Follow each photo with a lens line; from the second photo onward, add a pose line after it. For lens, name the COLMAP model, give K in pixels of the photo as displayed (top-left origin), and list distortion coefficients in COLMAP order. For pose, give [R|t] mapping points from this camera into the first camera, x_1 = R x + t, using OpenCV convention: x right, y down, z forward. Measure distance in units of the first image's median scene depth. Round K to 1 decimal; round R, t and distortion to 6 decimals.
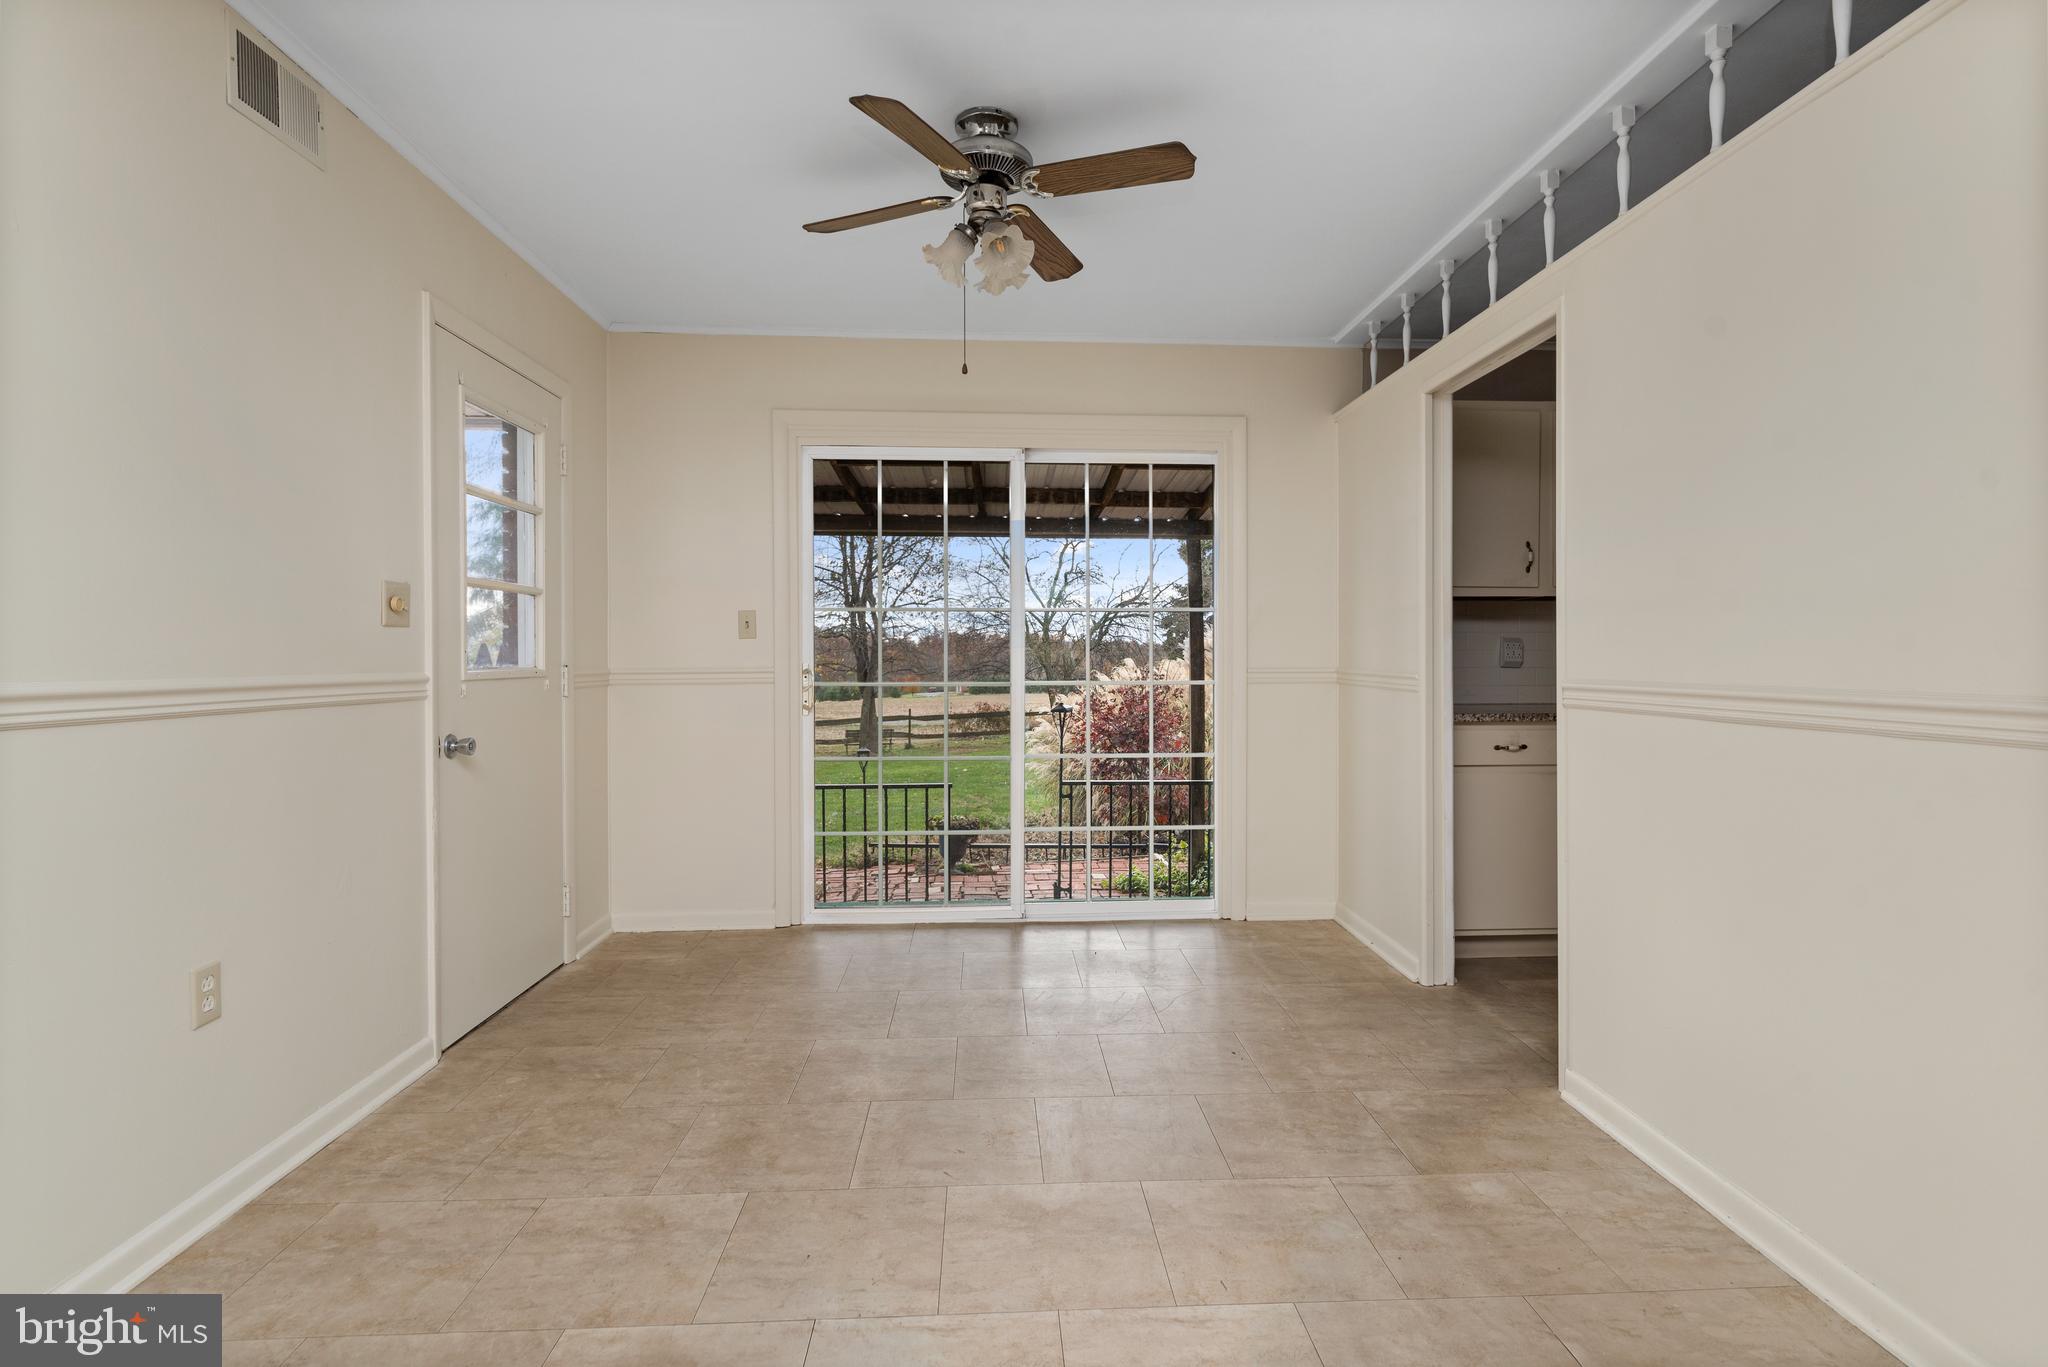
lens RADIAL K [[998.0, 0, 1027.9], [0, 998.0, 678.9], [0, 0, 1]] dist [0.011624, 0.000818]
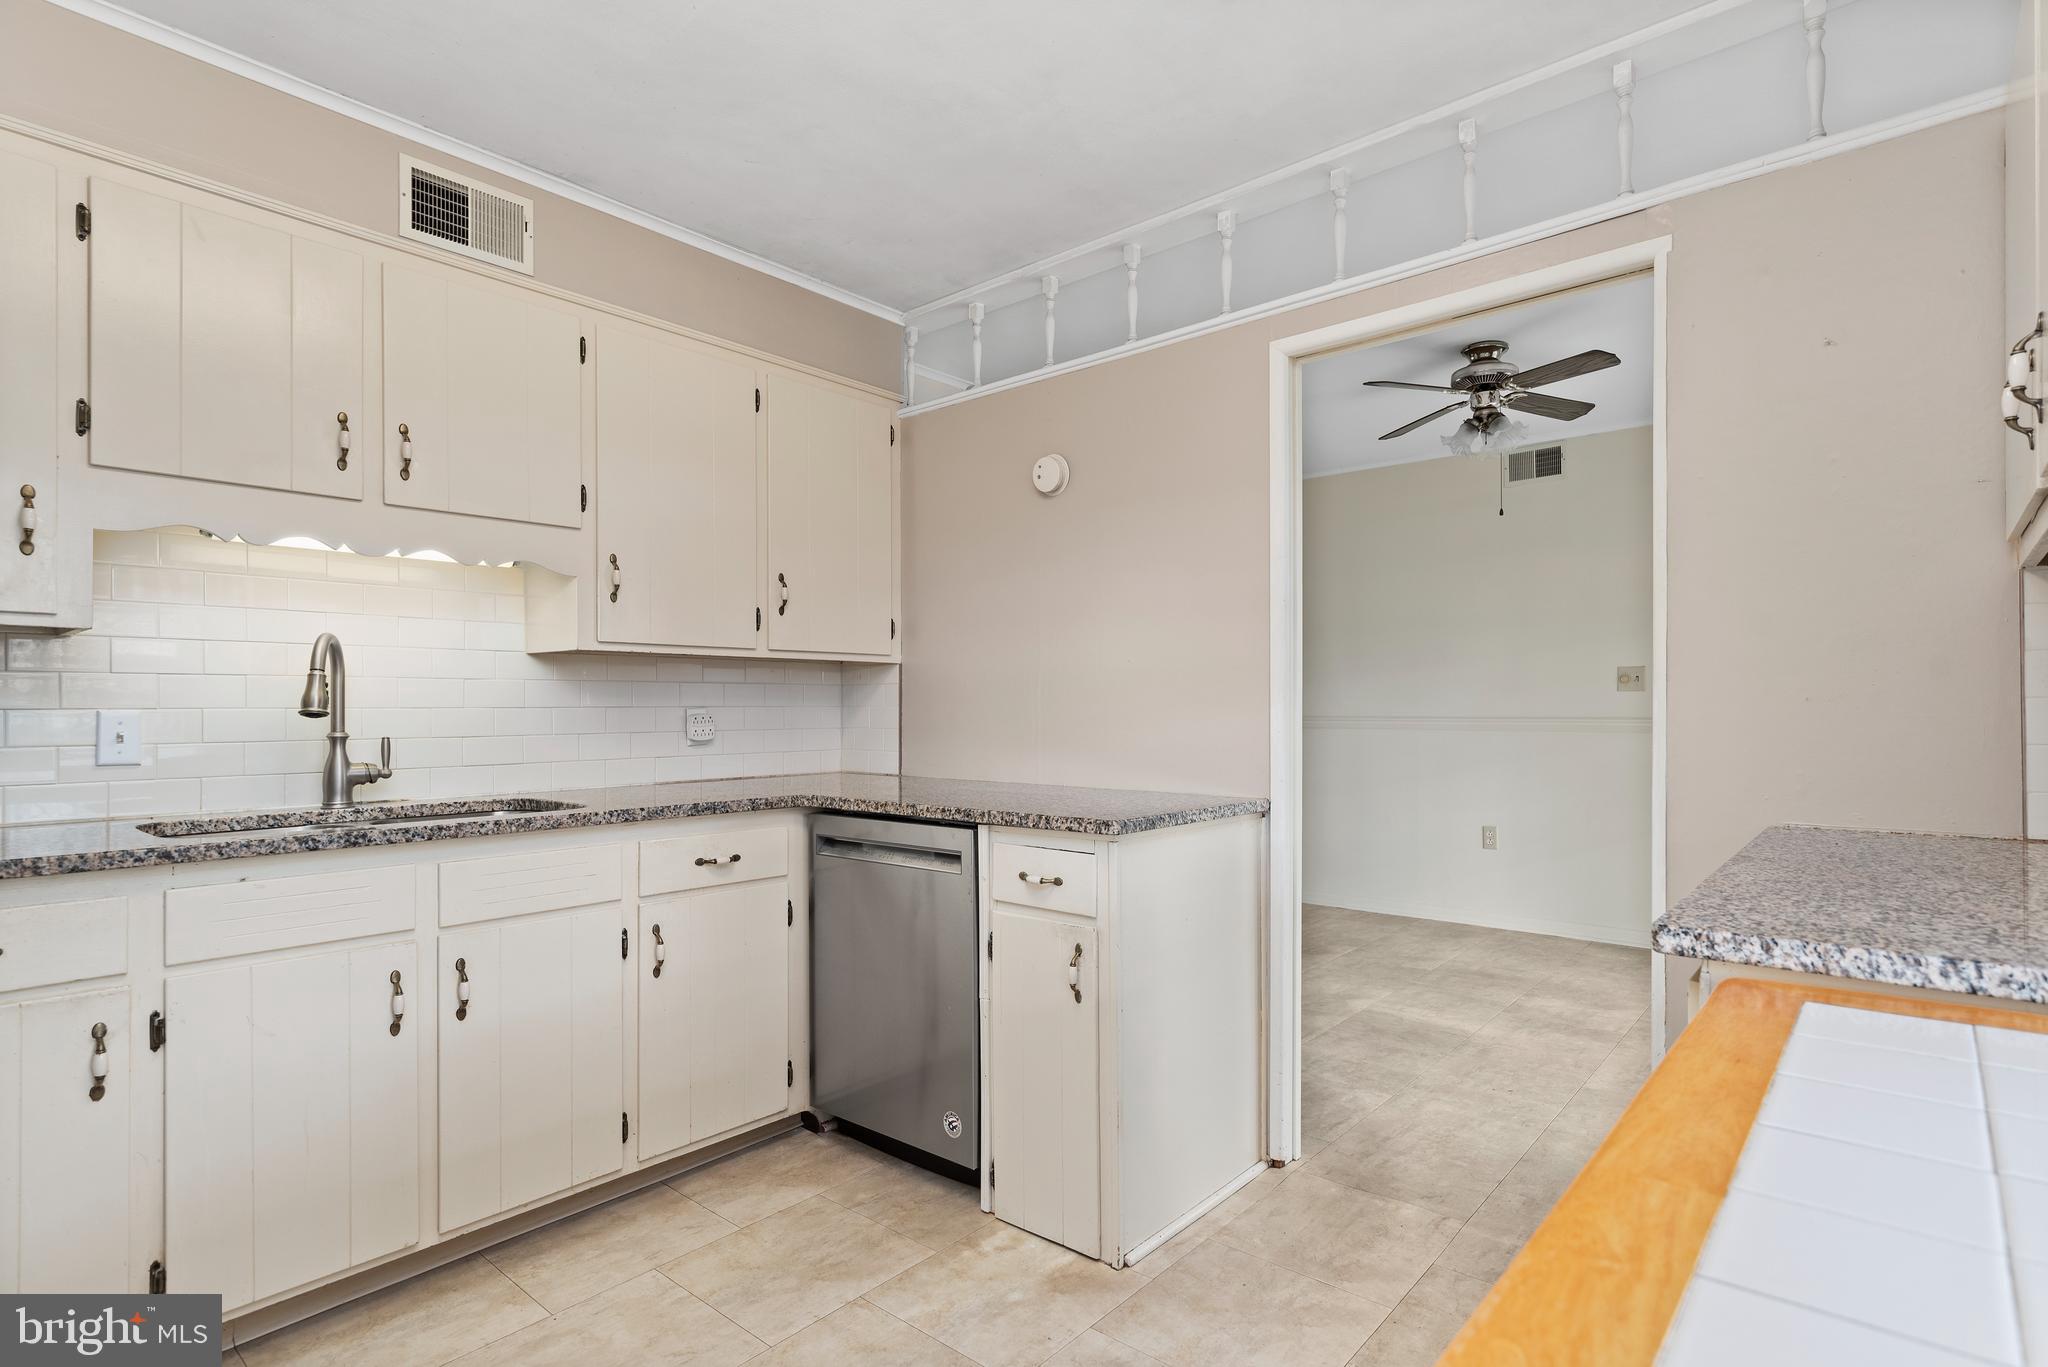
lens RADIAL K [[998.0, 0, 1042.7], [0, 998.0, 691.6], [0, 0, 1]] dist [0.011624, 0.000818]
pose [[-0.696401, -0.003232, -0.717646, 1.549769], [-0.002340, 0.999995, -0.002233, -0.047485], [0.717649, 0.000125, -0.696405, 1.646861]]
